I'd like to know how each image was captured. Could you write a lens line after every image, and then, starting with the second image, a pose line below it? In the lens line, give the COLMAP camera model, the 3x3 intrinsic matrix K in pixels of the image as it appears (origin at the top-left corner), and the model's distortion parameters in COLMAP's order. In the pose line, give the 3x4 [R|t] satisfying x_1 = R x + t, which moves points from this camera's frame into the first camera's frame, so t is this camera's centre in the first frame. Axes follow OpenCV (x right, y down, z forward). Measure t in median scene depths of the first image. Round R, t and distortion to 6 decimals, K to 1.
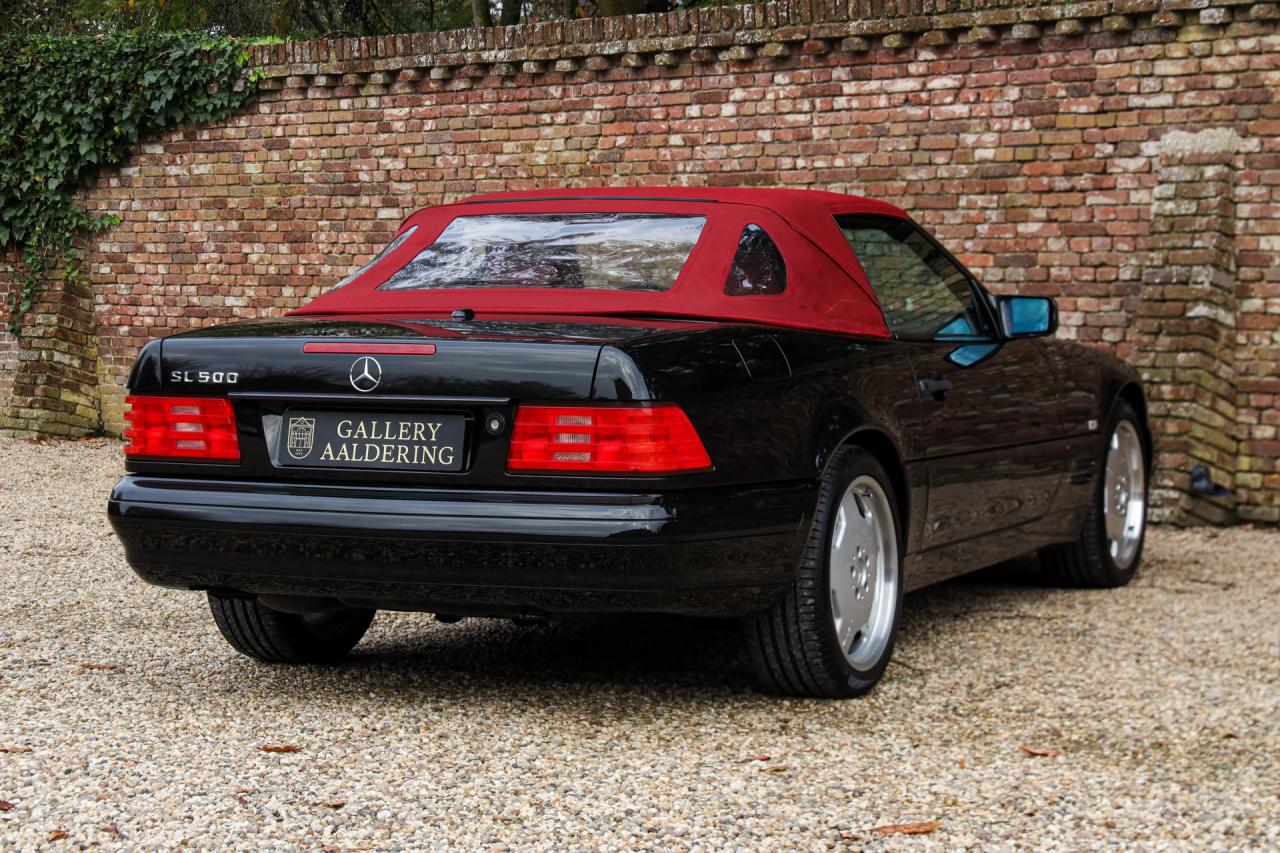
lens RADIAL K [[3032.1, 0, 640.8], [0, 3032.1, 419.2], [0, 0, 1]] dist [0.238459, 0.000000]
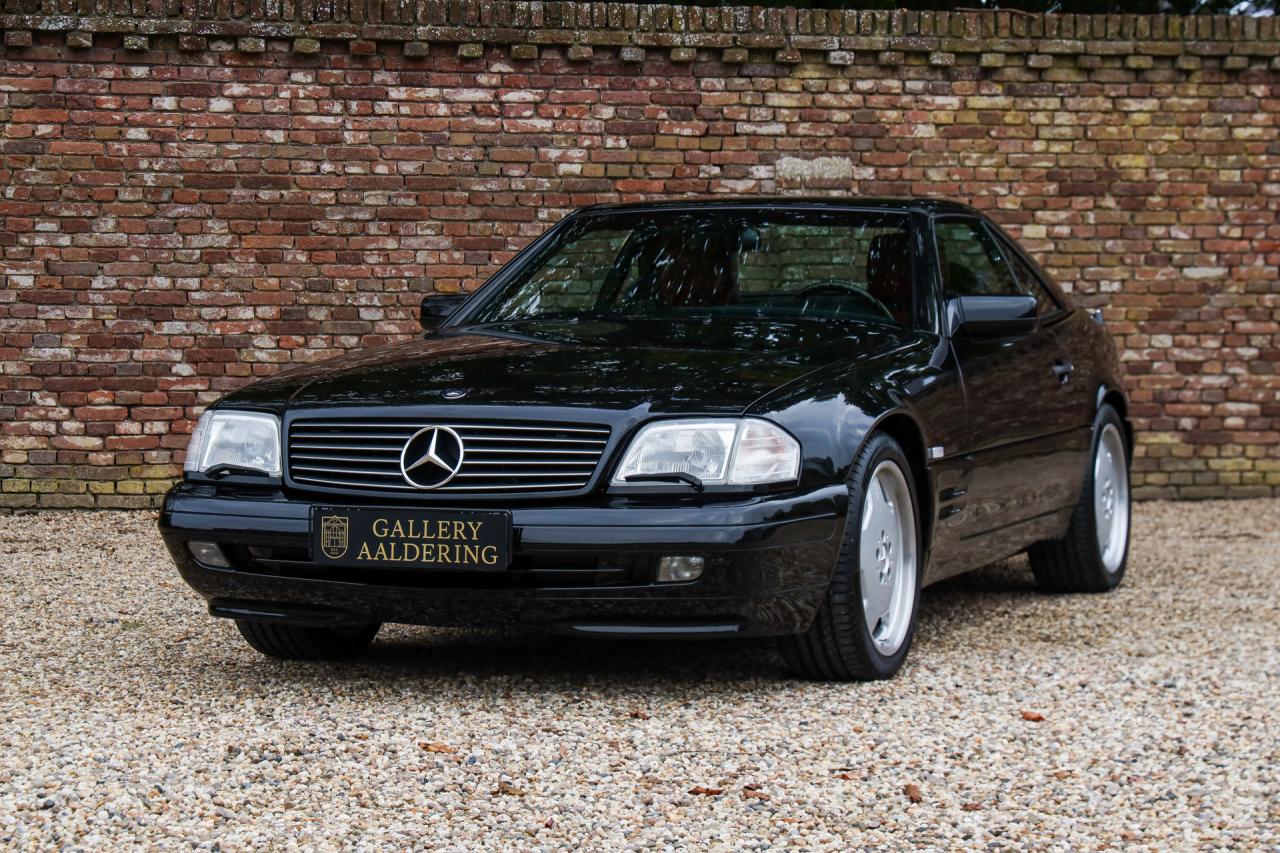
lens RADIAL K [[3032.1, 0, 719.6], [0, 3032.1, 452.7], [0, 0, 1]] dist [0.238459, 0.000000]
pose [[0.522556, -0.041437, 0.851598, -0.753875], [0.042009, 0.998856, 0.022824, -0.012643], [-0.851570, 0.023848, 0.523699, 0.427703]]
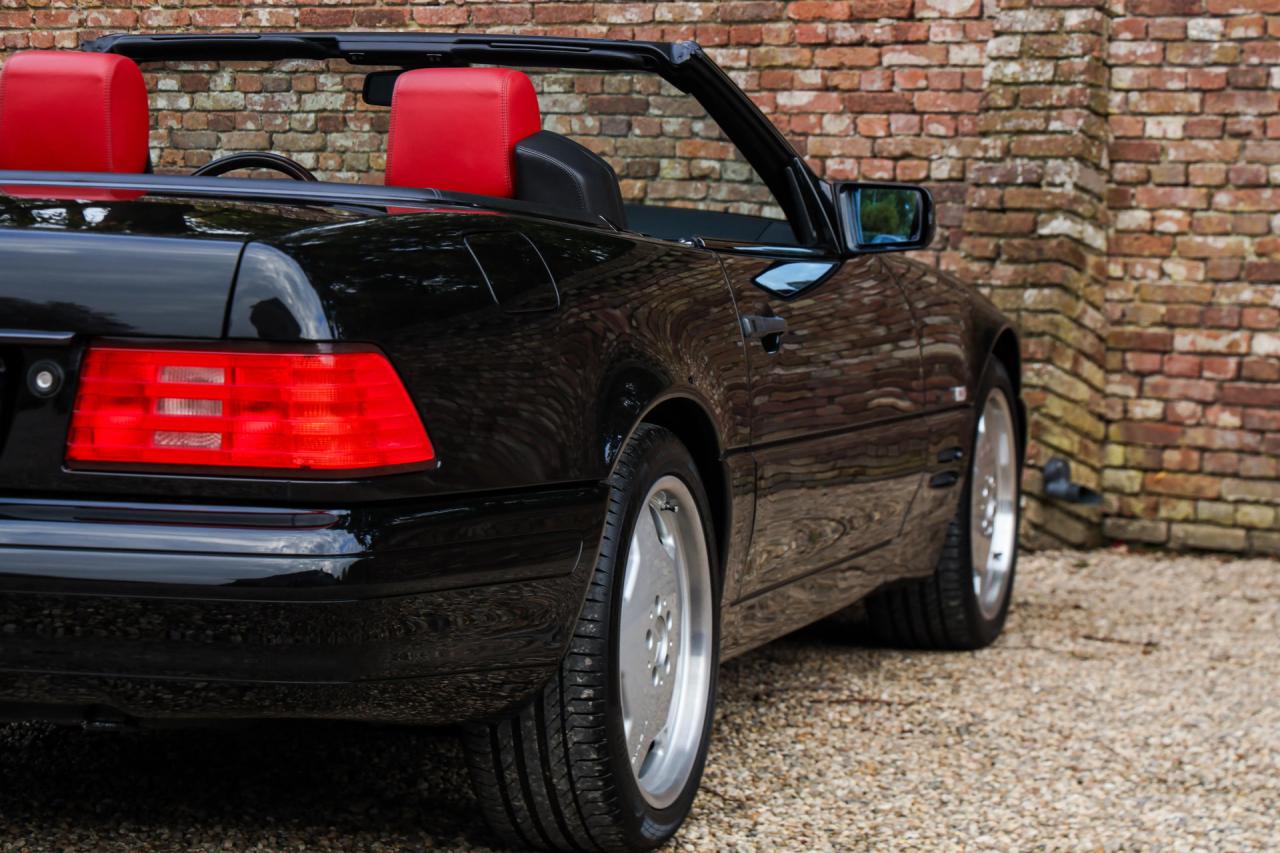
lens RADIAL K [[3909.1, 0, 666.1], [0, 3909.1, 440.8], [0, 0, 1]] dist [0.225762, 0.000000]
pose [[0.989933, 0.011739, 0.141046, -0.020794], [-0.013791, 0.999813, 0.013579, 0.000857], [-0.140860, -0.015388, 0.989910, 0.154275]]
